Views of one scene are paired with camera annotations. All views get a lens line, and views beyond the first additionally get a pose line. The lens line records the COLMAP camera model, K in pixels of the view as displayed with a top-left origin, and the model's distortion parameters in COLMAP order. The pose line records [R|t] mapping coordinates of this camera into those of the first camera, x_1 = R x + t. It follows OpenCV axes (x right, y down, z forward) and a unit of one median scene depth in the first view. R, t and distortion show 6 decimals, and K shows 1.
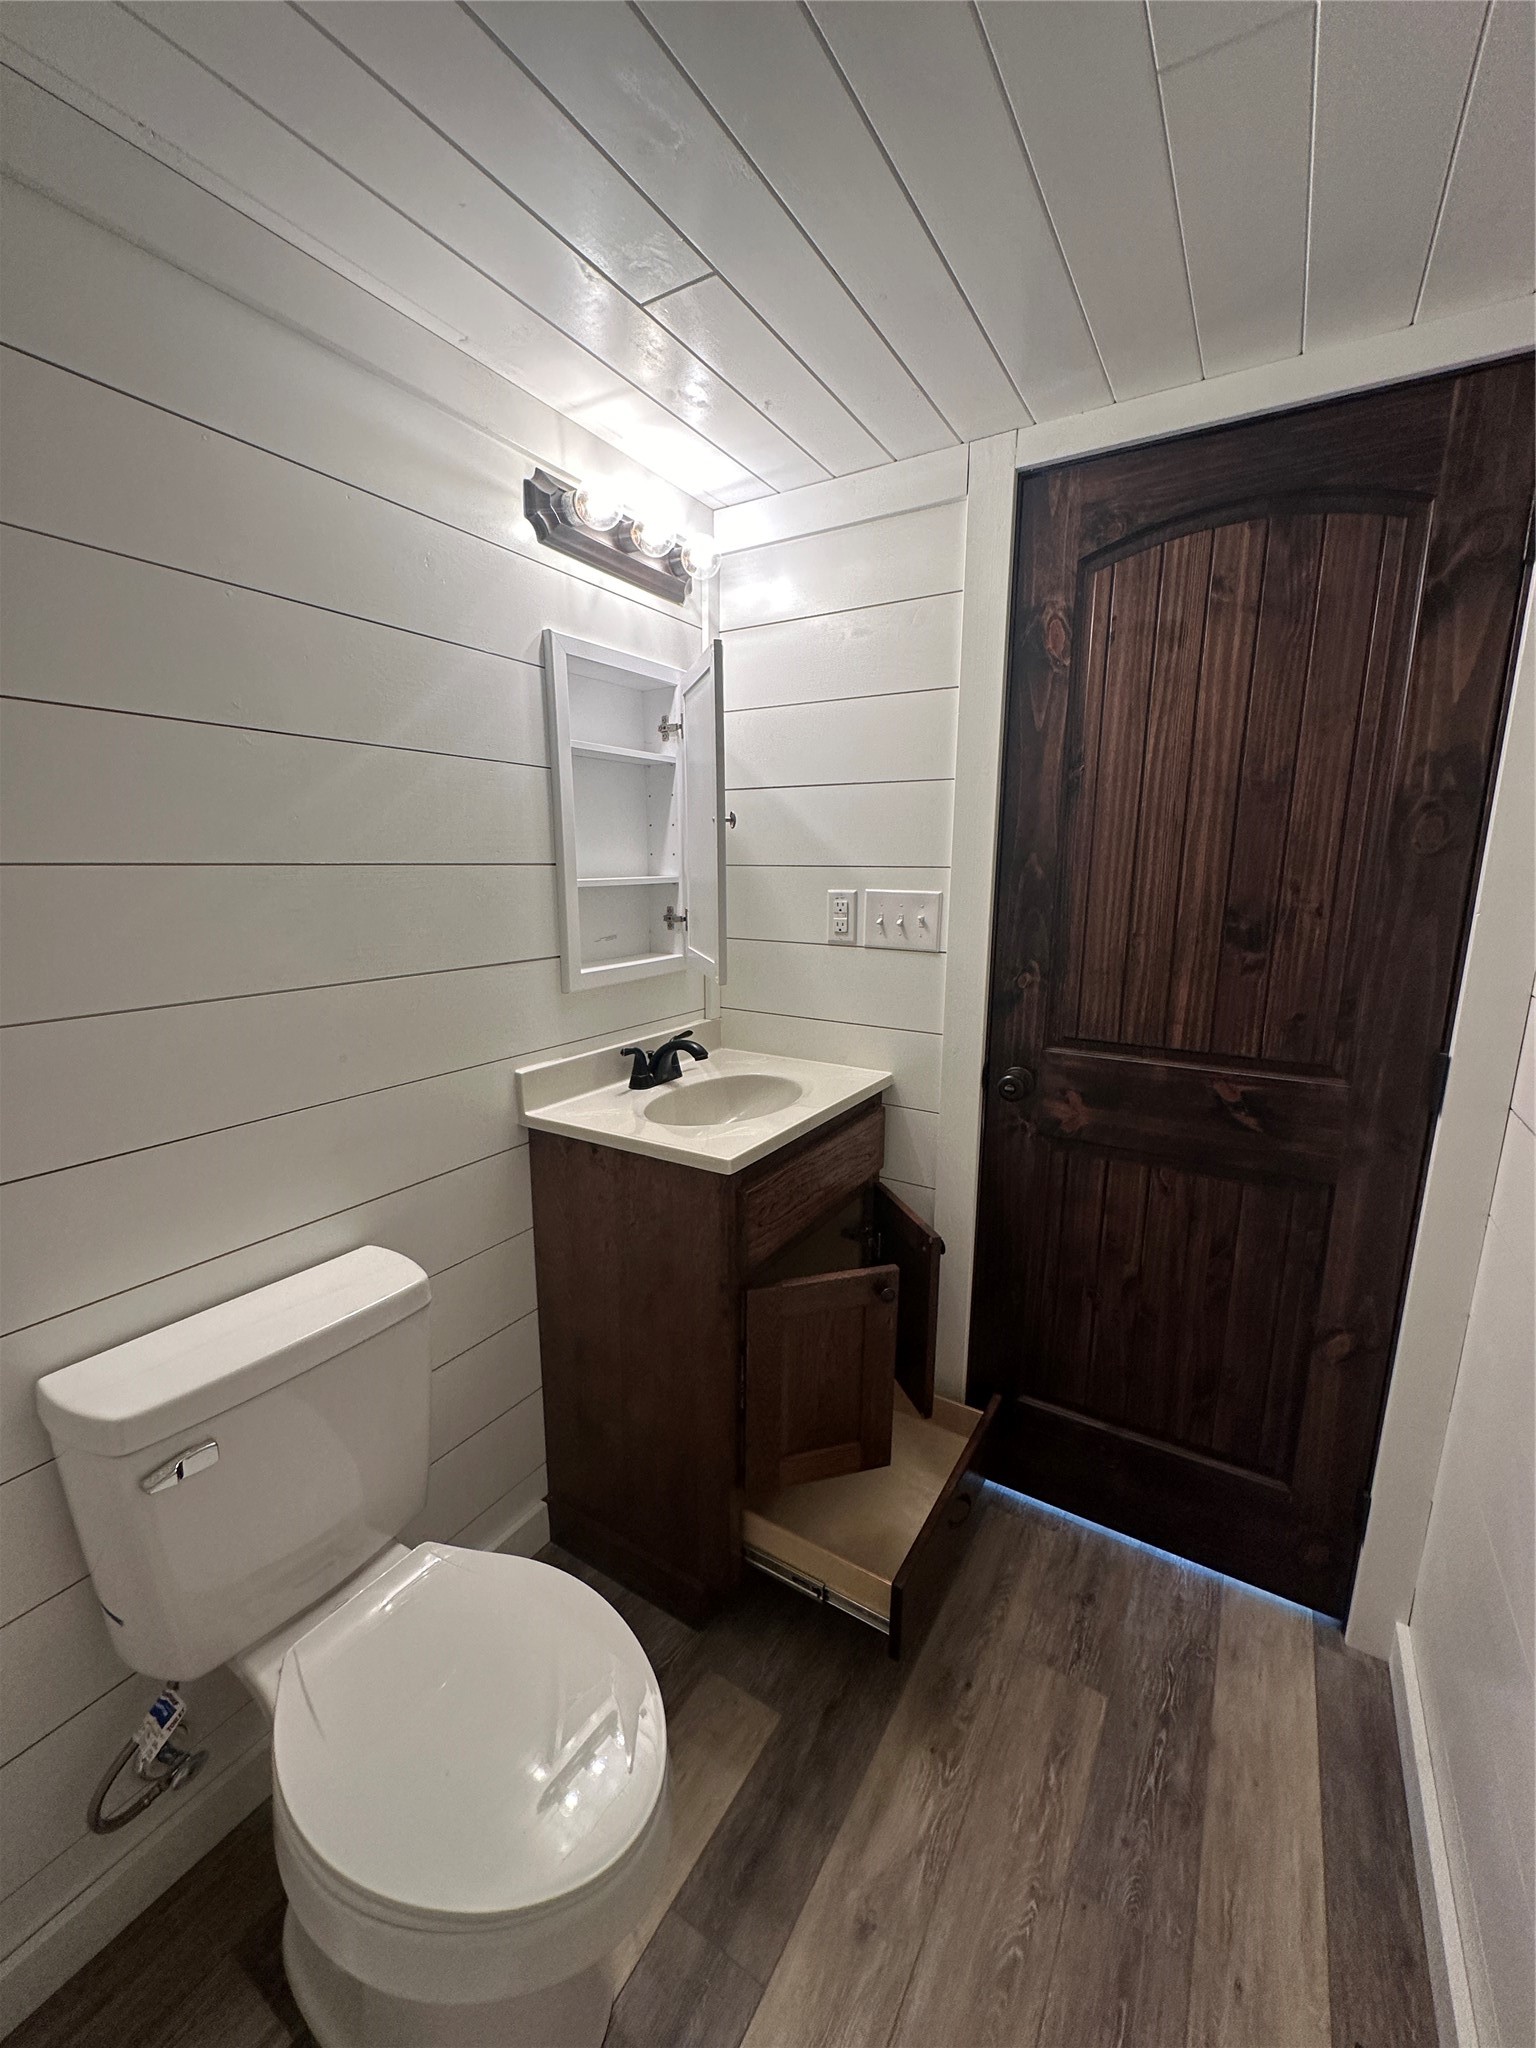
lens RADIAL K [[815.7, 0, 766.7], [0, 815.7, 1021.5], [0, 0, 1]] dist [-0.000541, 0.000517]
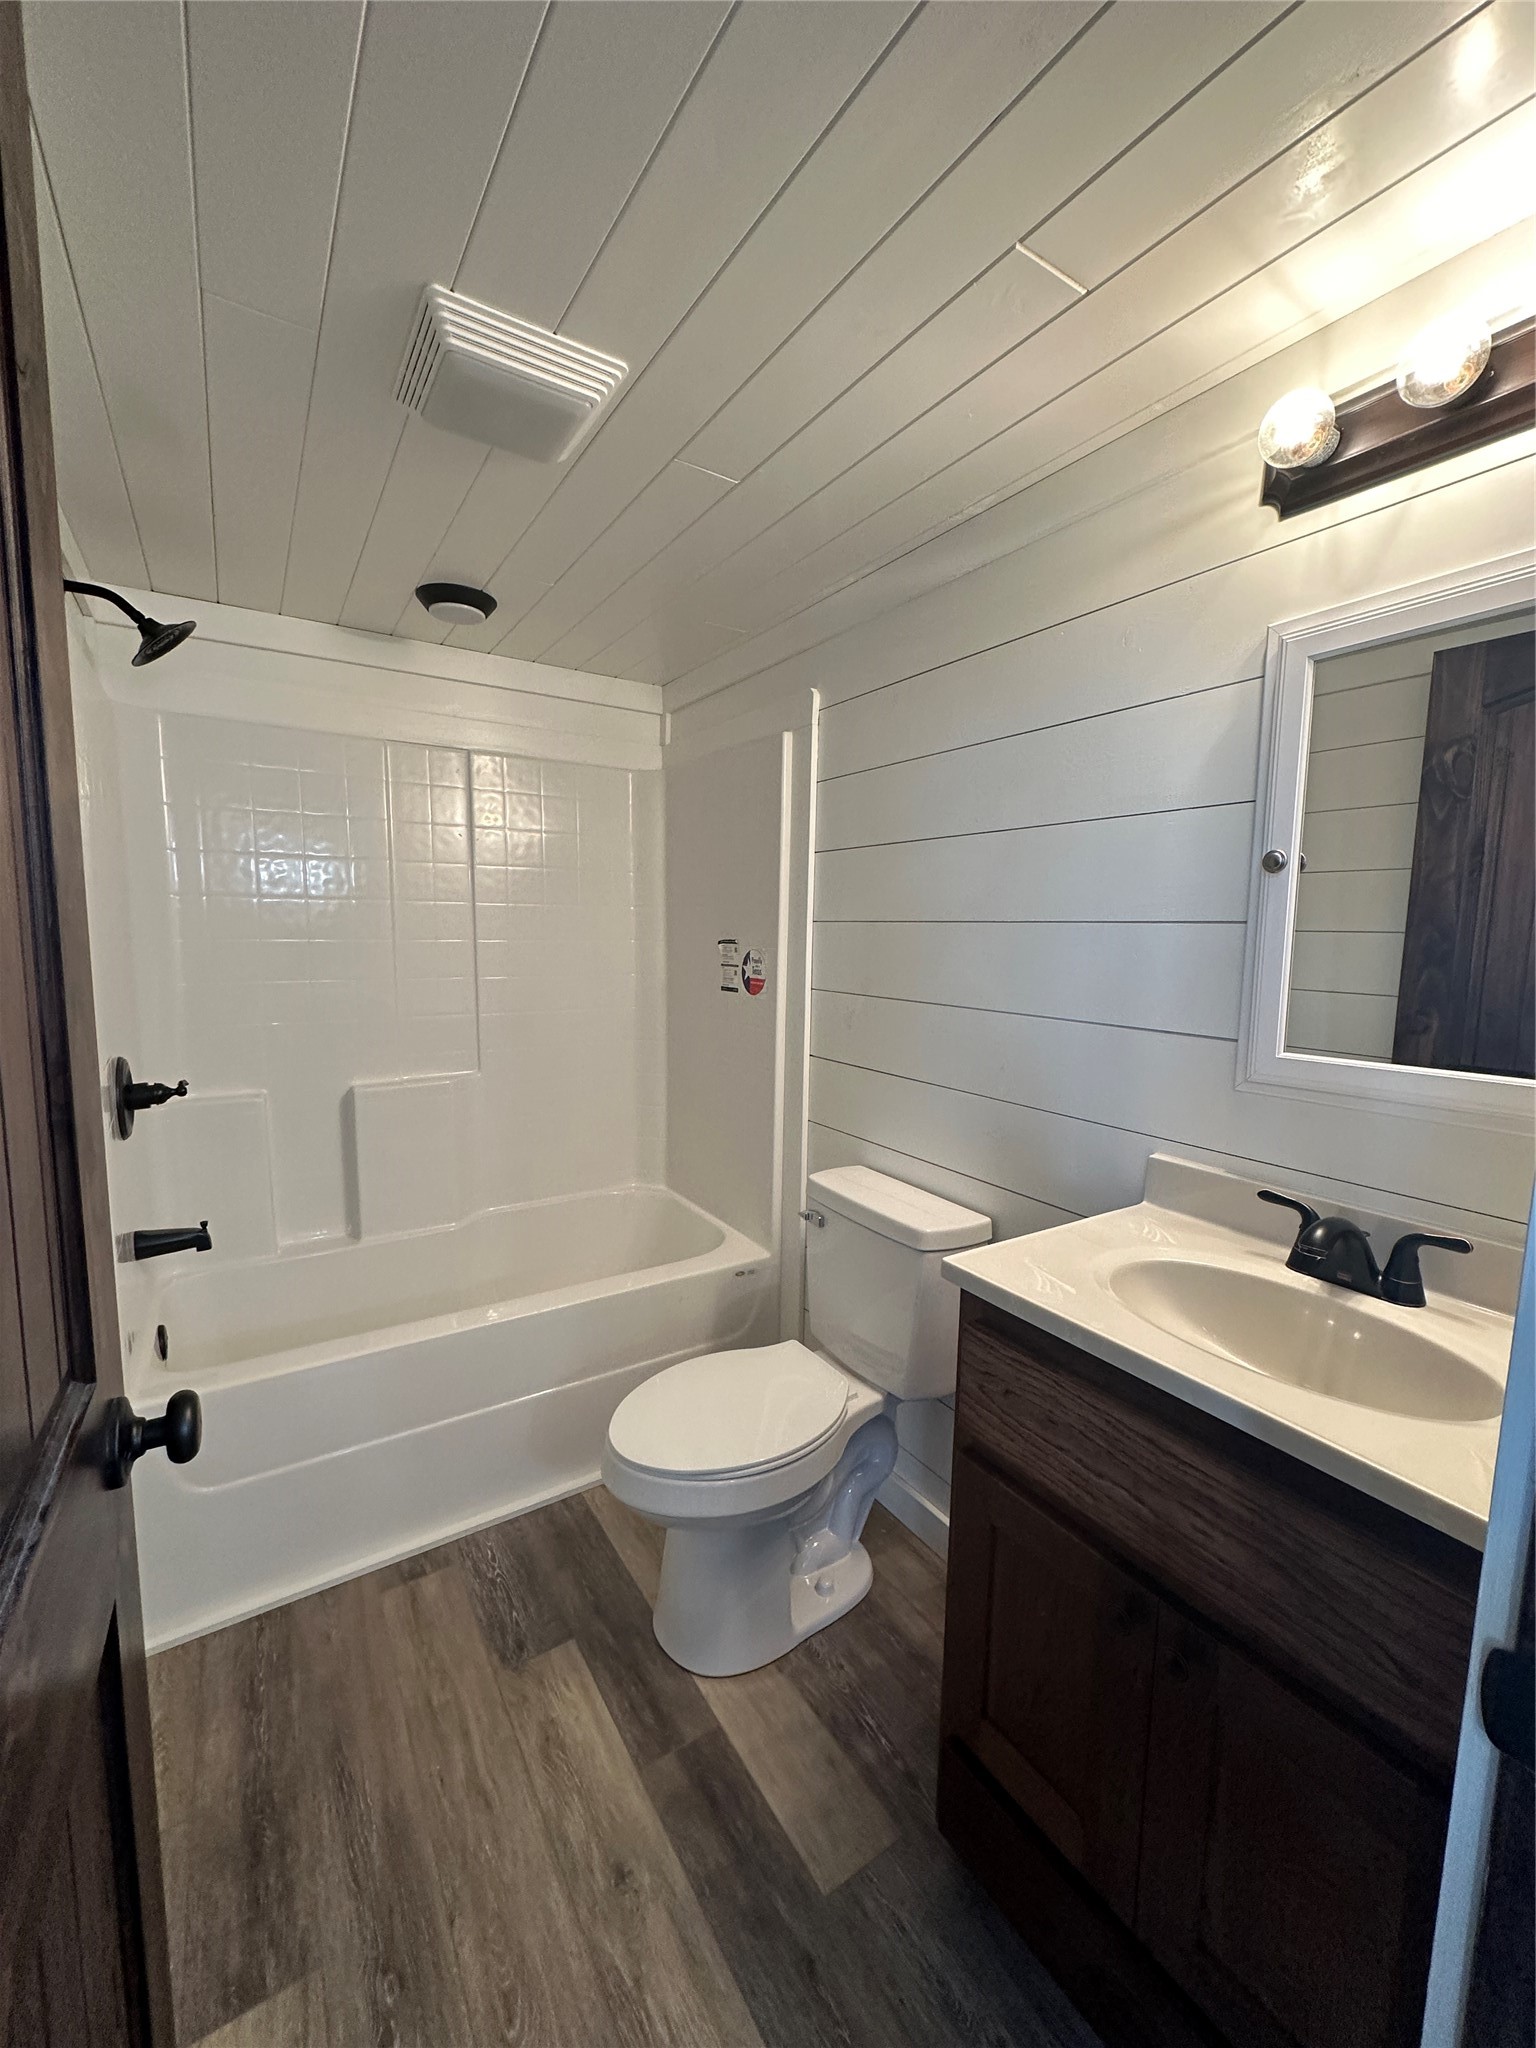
lens RADIAL K [[815.7, 0, 765.3], [0, 815.7, 1023.4], [0, 0, 1]] dist [-0.000541, 0.000517]
pose [[-0.425493, 0.092445, -0.900228, 0.823712], [-0.193333, 0.962517, 0.190220, -0.204054], [0.884069, 0.254981, -0.391671, 1.180123]]
